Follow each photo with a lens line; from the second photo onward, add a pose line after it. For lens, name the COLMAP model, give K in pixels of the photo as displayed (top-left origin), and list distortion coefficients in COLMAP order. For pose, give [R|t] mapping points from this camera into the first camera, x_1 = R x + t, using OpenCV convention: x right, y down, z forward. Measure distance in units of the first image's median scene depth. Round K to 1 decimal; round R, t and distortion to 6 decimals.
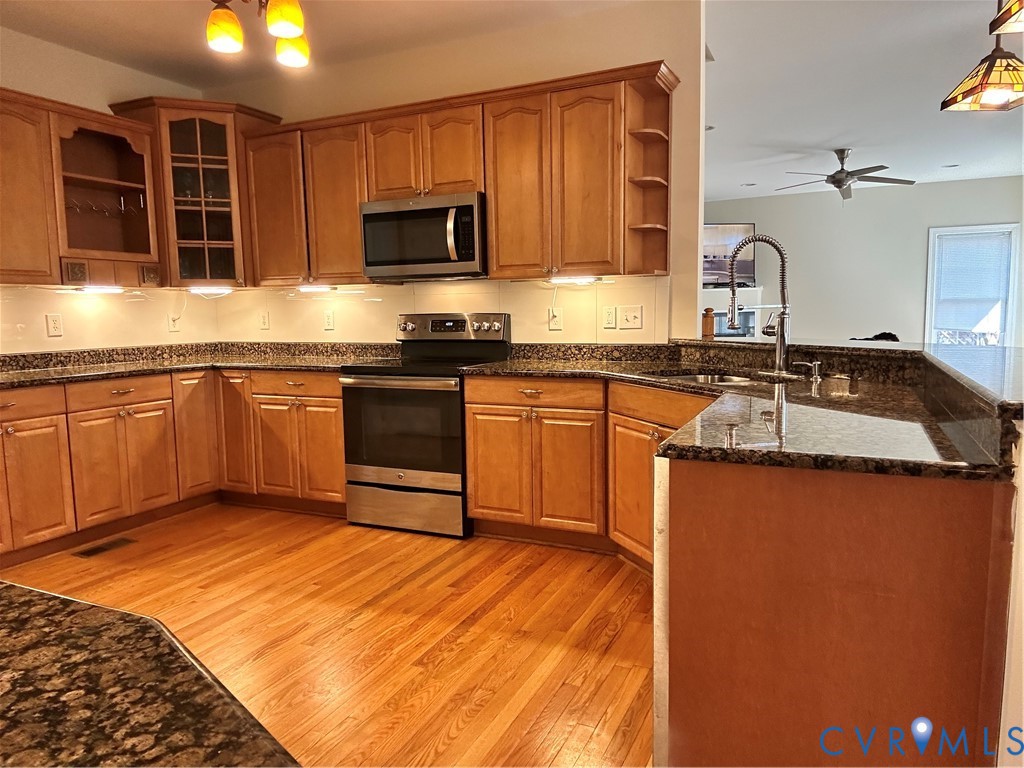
lens RADIAL K [[696.6, 0, 511.3], [0, 696.6, 388.6], [0, 0, 1]] dist [0.127103, -0.159195]
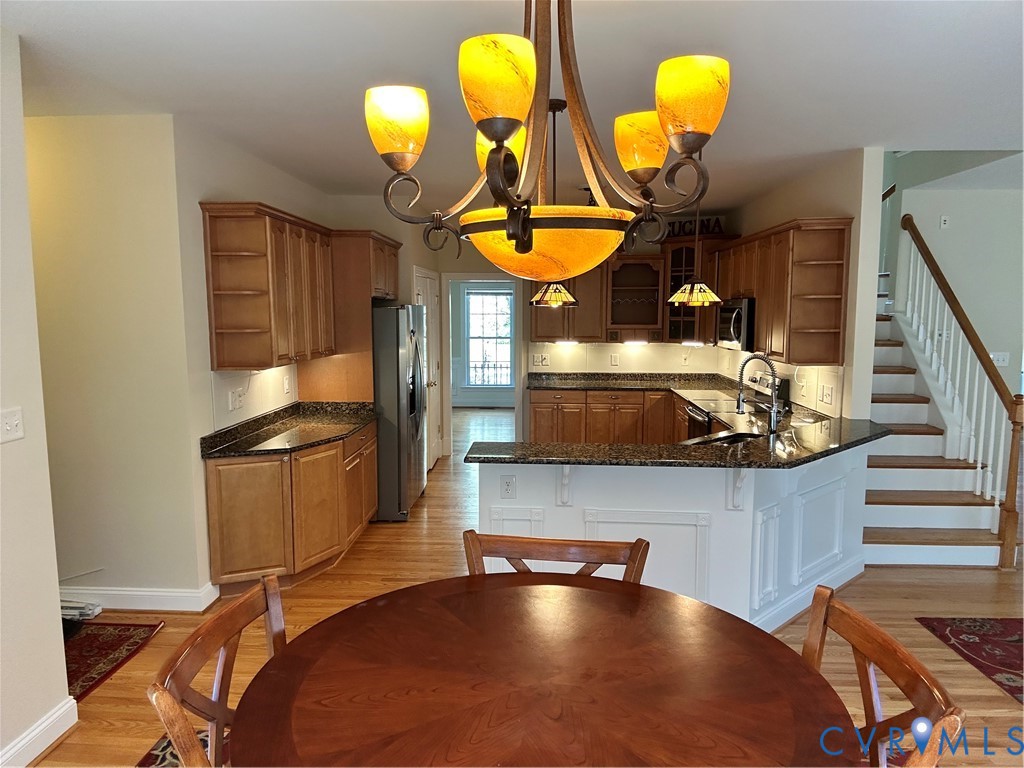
lens RADIAL K [[696.6, 0, 511.3], [0, 696.6, 388.6], [0, 0, 1]] dist [0.127103, -0.159195]
pose [[0.386131, 0.127163, -0.913637, 1.088691], [-0.110387, 0.989705, 0.091098, -0.160340], [0.915815, 0.065678, 0.396193, -0.043145]]
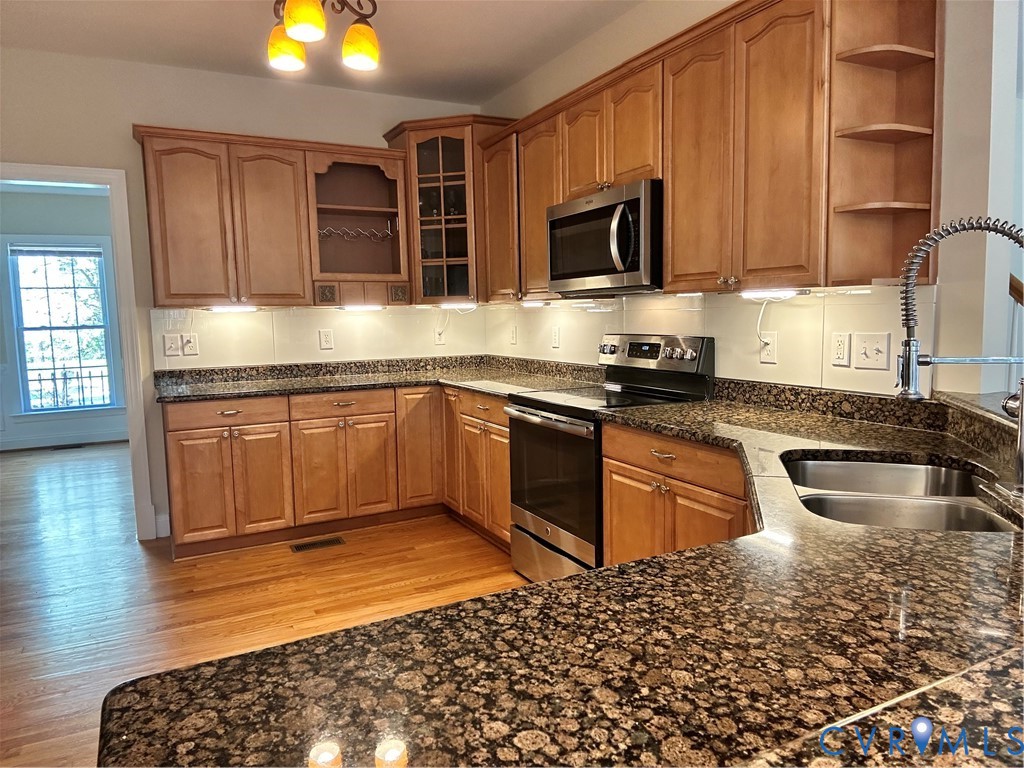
lens RADIAL K [[696.6, 0, 511.3], [0, 696.6, 388.6], [0, 0, 1]] dist [0.127103, -0.159195]
pose [[0.794626, 0.068705, -0.603199, 0.290365], [-0.060976, 0.997584, 0.033299, -0.067615], [0.604029, 0.010320, 0.796895, 0.289752]]
